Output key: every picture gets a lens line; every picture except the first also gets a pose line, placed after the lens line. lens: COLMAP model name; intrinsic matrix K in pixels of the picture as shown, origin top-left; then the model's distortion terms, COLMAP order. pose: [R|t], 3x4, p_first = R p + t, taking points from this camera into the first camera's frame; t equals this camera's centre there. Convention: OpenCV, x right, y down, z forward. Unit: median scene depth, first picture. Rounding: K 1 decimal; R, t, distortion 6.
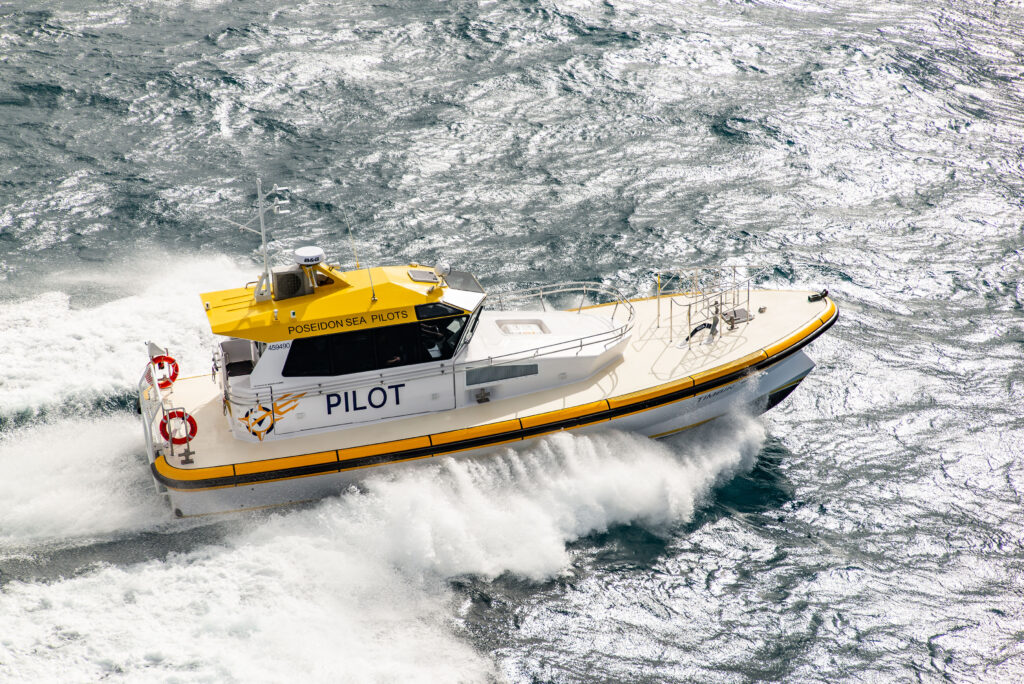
lens RADIAL K [[1921.4, 0, 512.0], [0, 1921.4, 342.0], [0, 0, 1]] dist [0.008004, 0.086471]
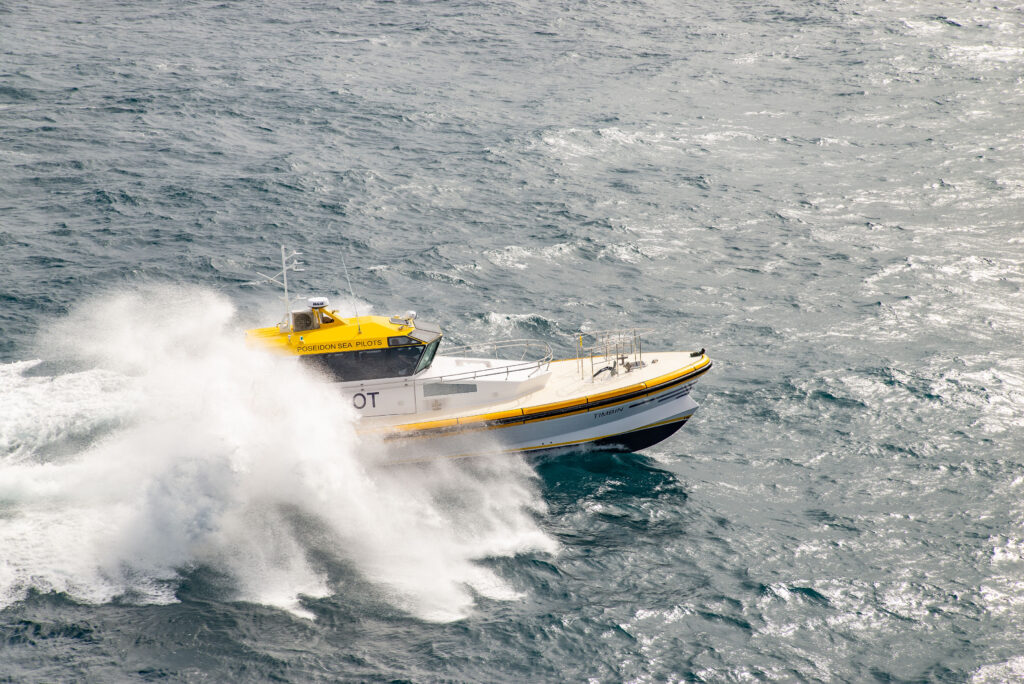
lens RADIAL K [[1921.4, 0, 512.0], [0, 1921.4, 342.0], [0, 0, 1]] dist [0.008004, 0.086471]
pose [[0.989399, 0.014899, -0.144457, 0.247785], [-0.038283, 0.986296, -0.160481, 0.210646], [0.140086, 0.164310, 0.976411, -0.382630]]
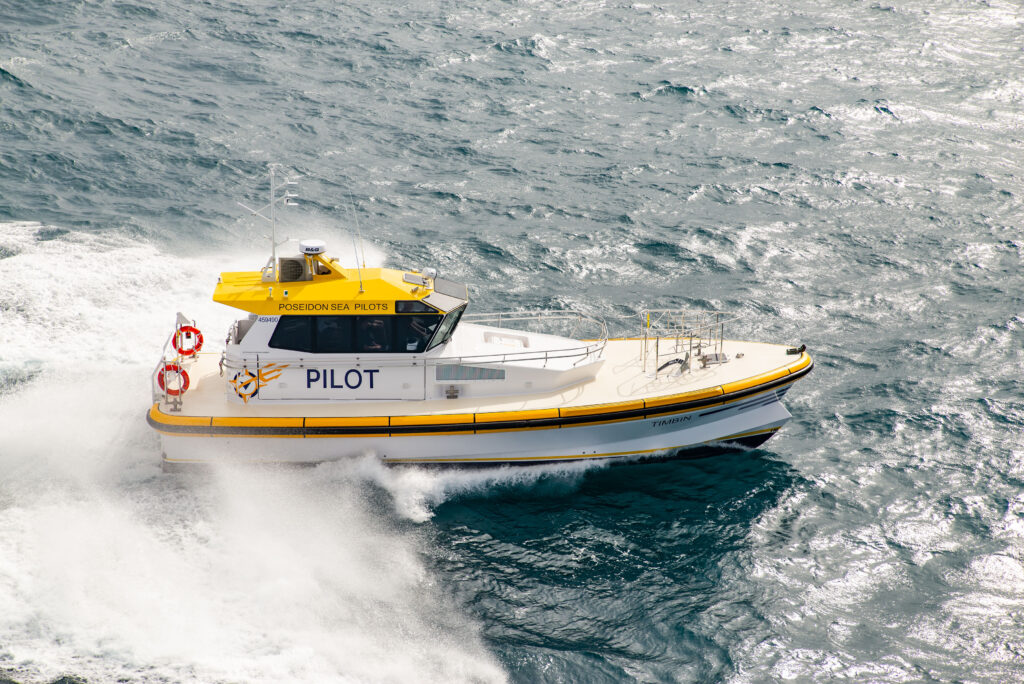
lens RADIAL K [[1921.4, 0, 512.0], [0, 1921.4, 342.0], [0, 0, 1]] dist [0.008004, 0.086471]
pose [[0.972143, 0.115570, -0.203914, 0.244426], [-0.133436, 0.988130, -0.076113, 0.080461], [0.192698, 0.101202, 0.976025, -0.070203]]
